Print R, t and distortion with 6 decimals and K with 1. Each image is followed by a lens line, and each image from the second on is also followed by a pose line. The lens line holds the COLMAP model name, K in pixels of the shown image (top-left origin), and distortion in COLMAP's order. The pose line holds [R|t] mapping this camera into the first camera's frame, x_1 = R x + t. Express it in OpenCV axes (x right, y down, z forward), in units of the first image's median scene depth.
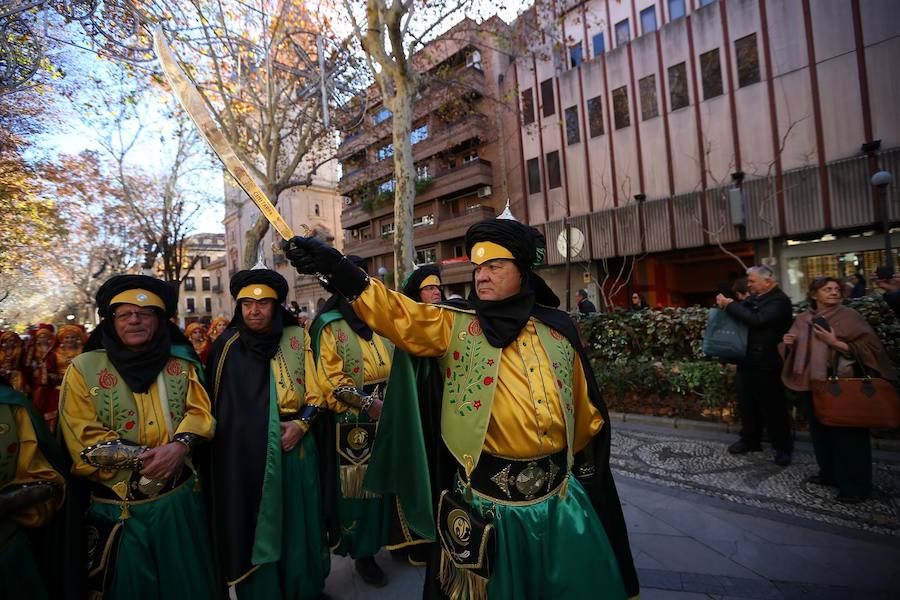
lens RADIAL K [[404.6, 0, 447.9], [0, 404.6, 298.7], [0, 0, 1]] dist [-0.043573, 0.011367]
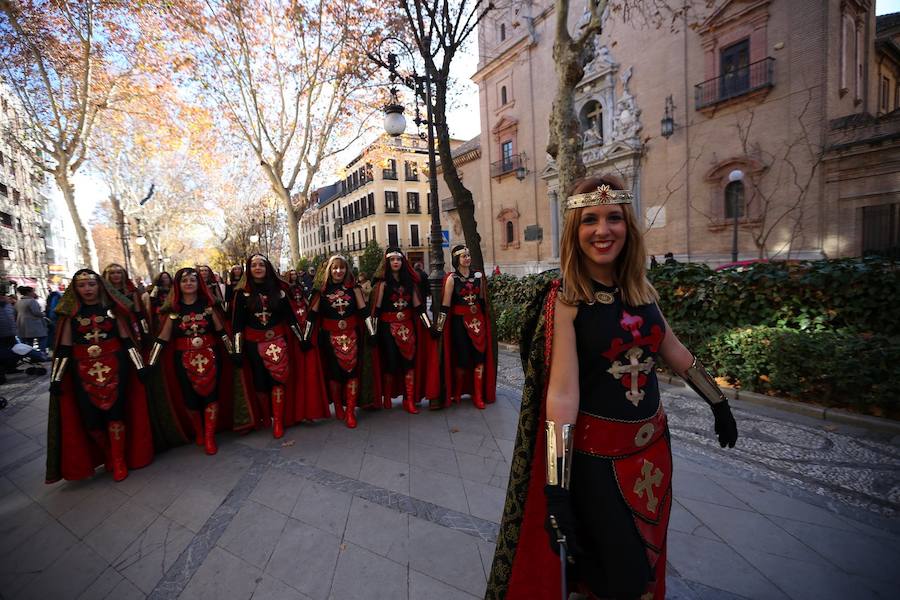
lens RADIAL K [[404.6, 0, 449.7], [0, 404.6, 299.1], [0, 0, 1]] dist [-0.043573, 0.011367]
pose [[0.966858, 0.044015, -0.251493, -1.085982], [-0.013379, 0.992409, 0.122252, 0.110729], [0.254965, -0.114835, 0.960107, 1.033509]]
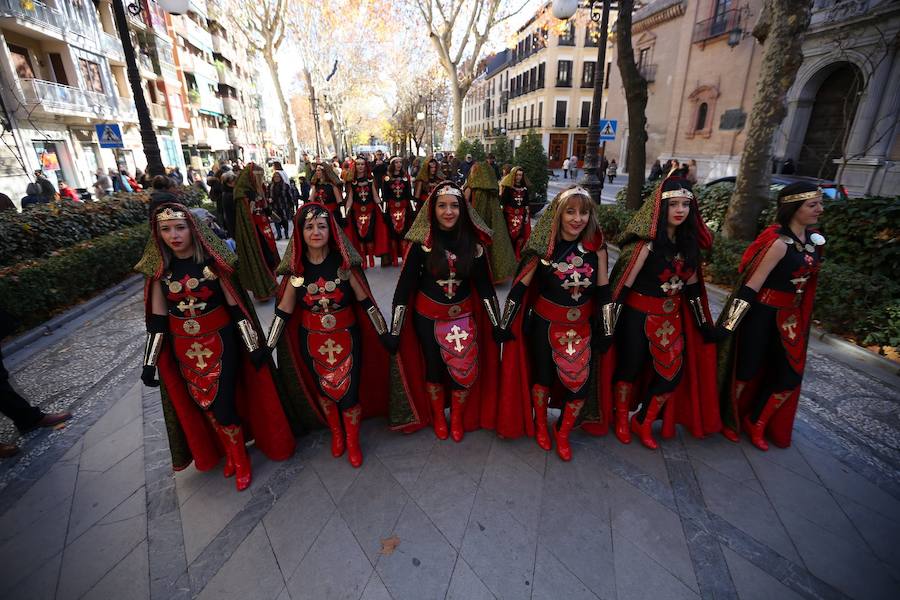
lens RADIAL K [[404.6, 0, 451.4], [0, 404.6, 300.1], [0, 0, 1]] dist [-0.043573, 0.011367]
pose [[0.799764, 0.276950, -0.532613, -1.072096], [-0.042071, 0.910899, 0.410478, 0.094289], [0.598839, -0.305878, 0.740156, 1.023763]]
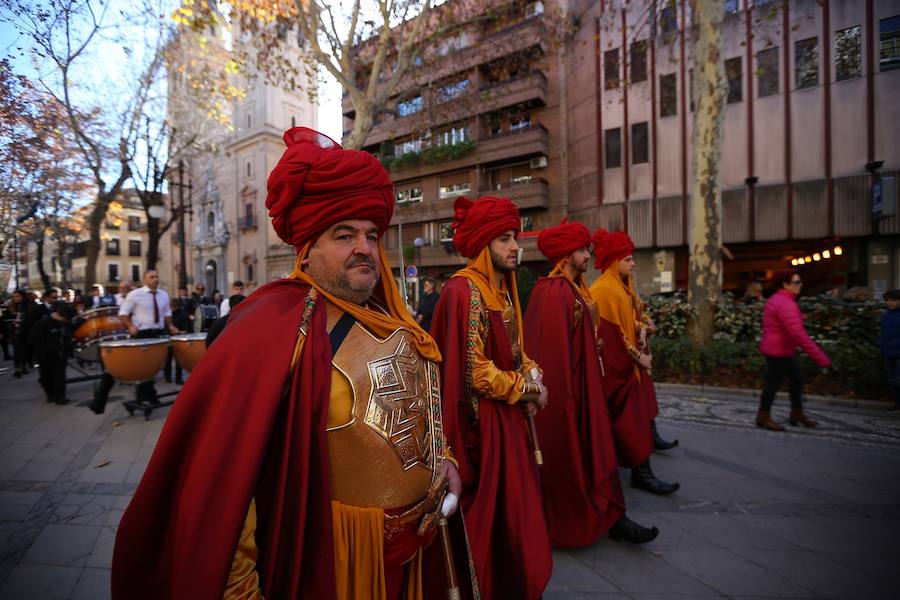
lens RADIAL K [[404.6, 0, 451.9], [0, 404.6, 296.4], [0, 0, 1]] dist [-0.043573, 0.011367]
pose [[0.983183, 0.052933, 0.174785, -0.244697], [-0.057362, 0.998145, 0.020385, 0.024423], [-0.173382, -0.030068, 0.984396, 0.153237]]
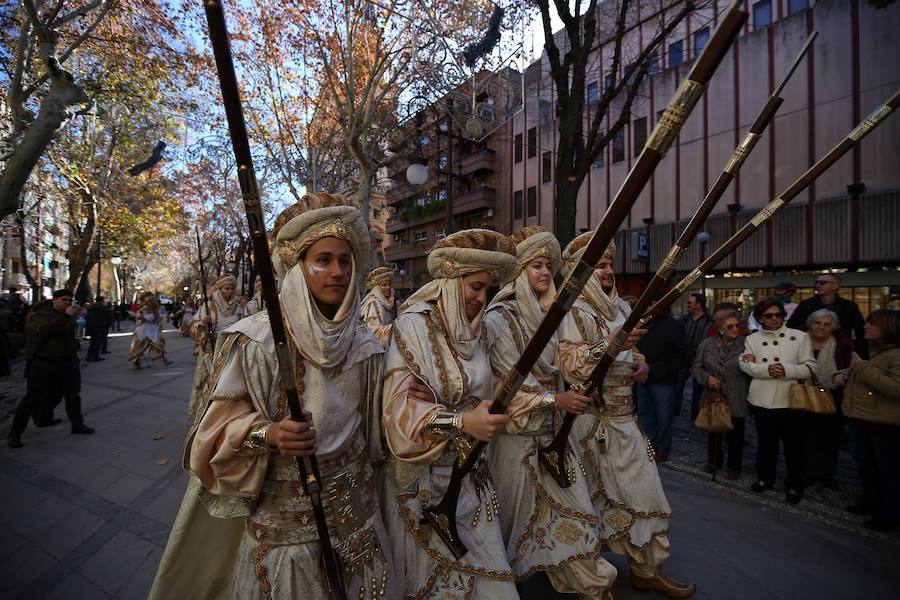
lens RADIAL K [[404.6, 0, 448.2], [0, 404.6, 298.3], [0, 0, 1]] dist [-0.043573, 0.011367]
pose [[0.979914, 0.081634, -0.181945, 0.221119], [-0.079717, 0.996658, 0.017841, -0.022326], [0.182793, -0.002979, 0.983147, -0.227359]]
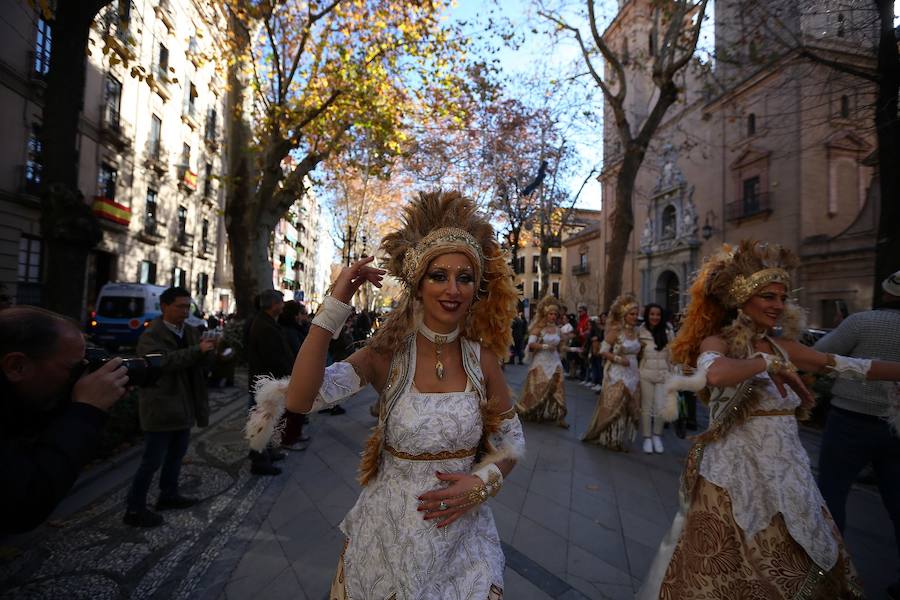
lens RADIAL K [[404.6, 0, 451.3], [0, 404.6, 298.5], [0, 0, 1]] dist [-0.043573, 0.011367]
pose [[0.779550, 0.077682, -0.621504, -0.733606], [-0.077069, 0.996635, 0.027902, 0.071037], [0.621580, 0.026148, 0.782914, 0.632067]]
